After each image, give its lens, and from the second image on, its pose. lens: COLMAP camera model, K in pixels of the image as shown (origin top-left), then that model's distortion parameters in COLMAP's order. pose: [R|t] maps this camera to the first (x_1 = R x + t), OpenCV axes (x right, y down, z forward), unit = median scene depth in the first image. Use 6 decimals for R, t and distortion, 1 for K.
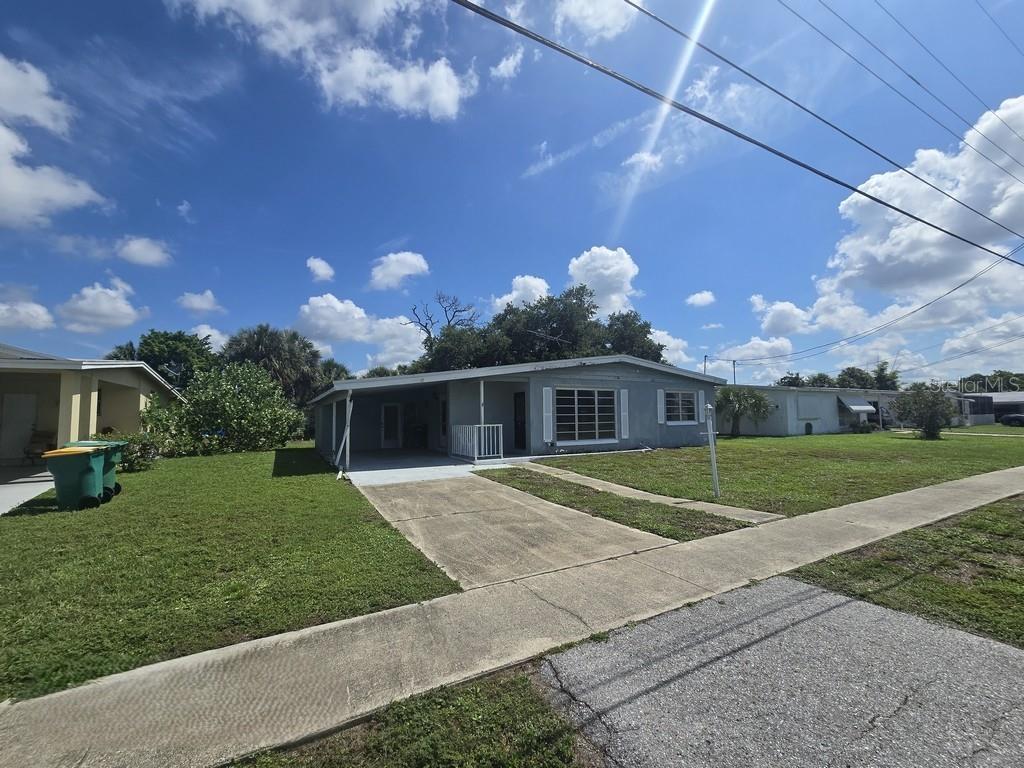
lens RADIAL K [[414.0, 0, 510.9], [0, 414.0, 384.4], [0, 0, 1]] dist [-0.000597, -0.000035]
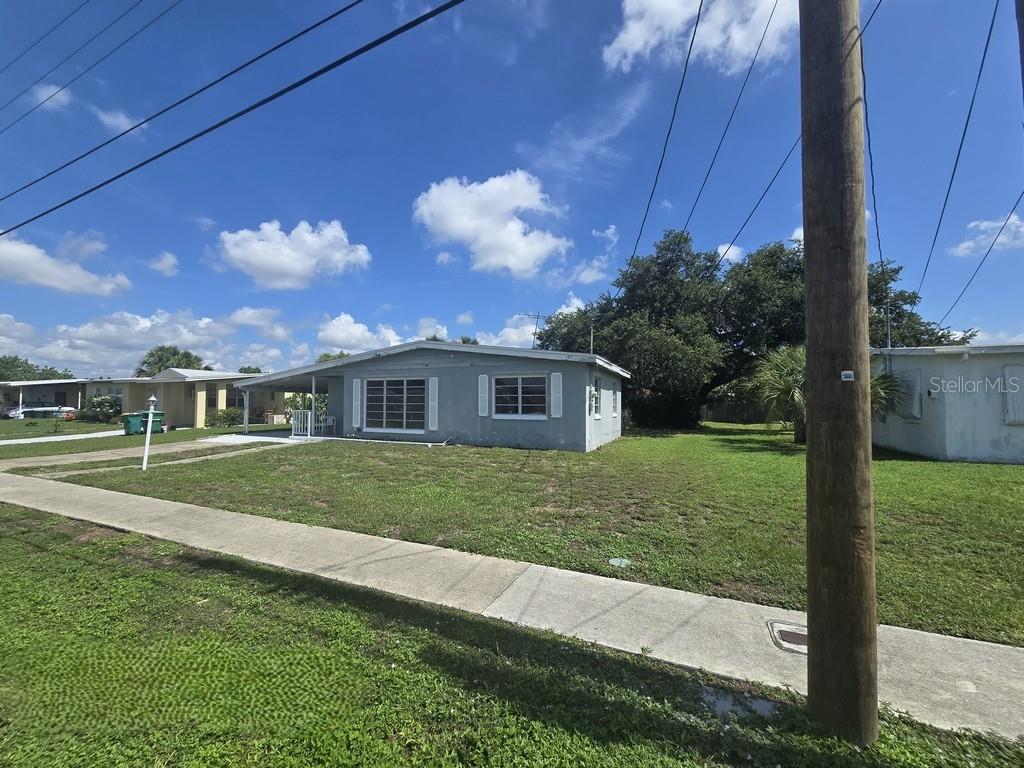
lens RADIAL K [[414.0, 0, 512.2], [0, 414.0, 385.0], [0, 0, 1]] dist [-0.000597, -0.000035]
pose [[0.612382, -0.023110, -0.790225, 1.132103], [0.046464, 0.998897, 0.006794, 0.032052], [0.789196, -0.040877, 0.612780, 0.584692]]
